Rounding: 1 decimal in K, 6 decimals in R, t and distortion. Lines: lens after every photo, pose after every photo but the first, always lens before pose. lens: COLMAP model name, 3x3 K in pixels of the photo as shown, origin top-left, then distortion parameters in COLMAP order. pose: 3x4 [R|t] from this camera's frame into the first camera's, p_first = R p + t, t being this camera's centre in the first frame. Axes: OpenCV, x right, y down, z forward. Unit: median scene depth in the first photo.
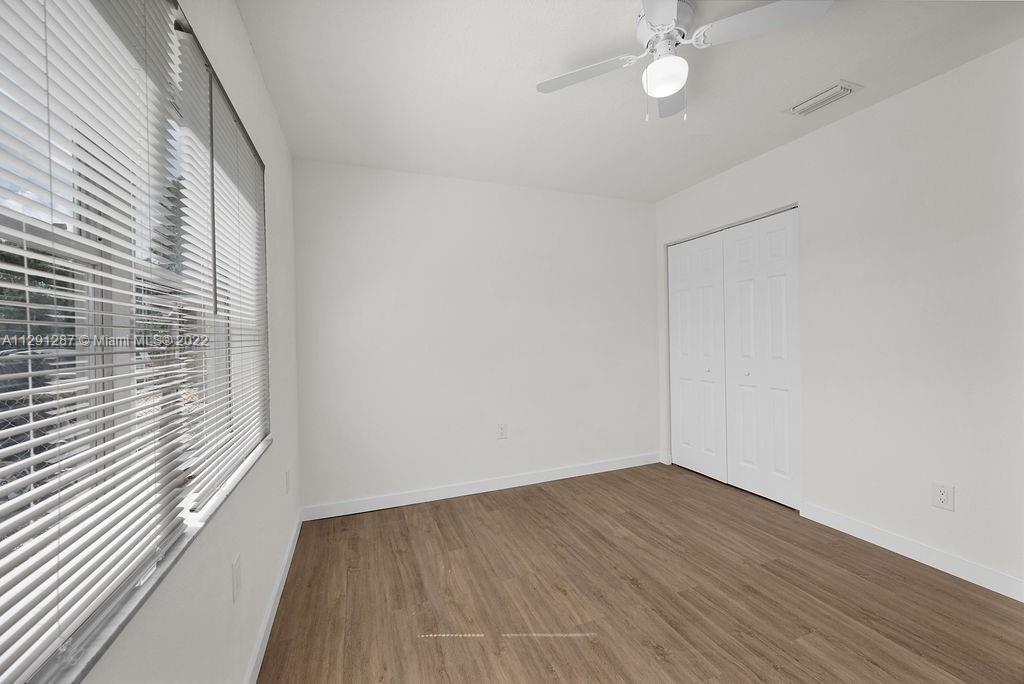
lens RADIAL K [[418.3, 0, 516.6], [0, 418.3, 340.6], [0, 0, 1]] dist [-0.000312, 0.000108]
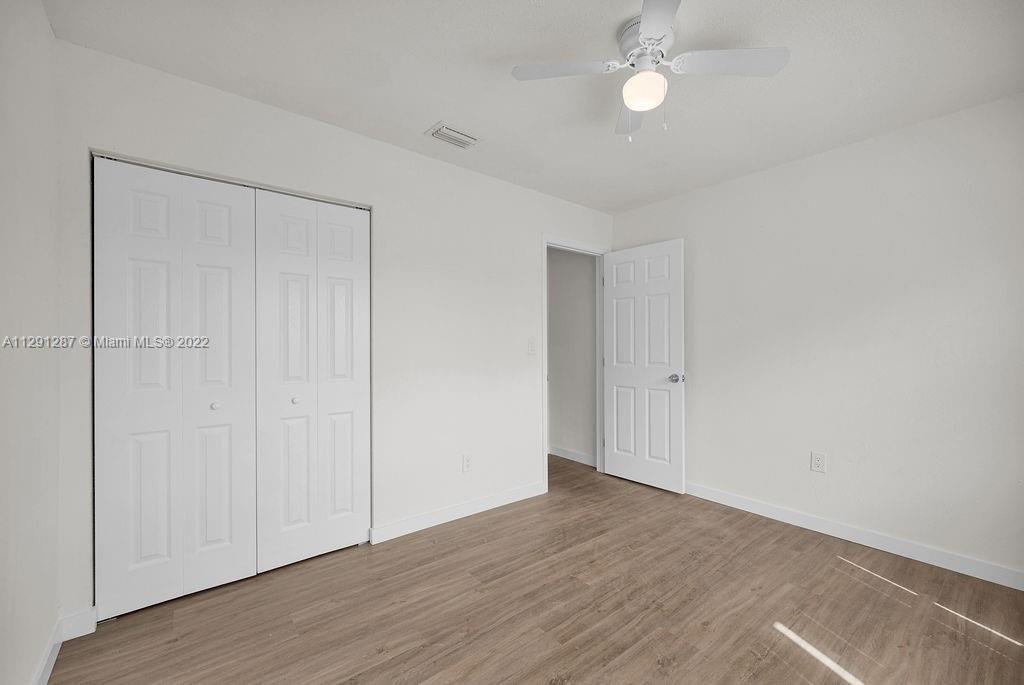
lens RADIAL K [[427.4, 0, 512.0], [0, 427.4, 342.5], [0, 0, 1]] dist [-0.001737, -0.000249]
pose [[-0.302285, 0.026648, 0.952845, -0.343741], [0.017811, 0.999593, -0.022305, 0.000913], [-0.953051, 0.010228, -0.302636, 1.065257]]
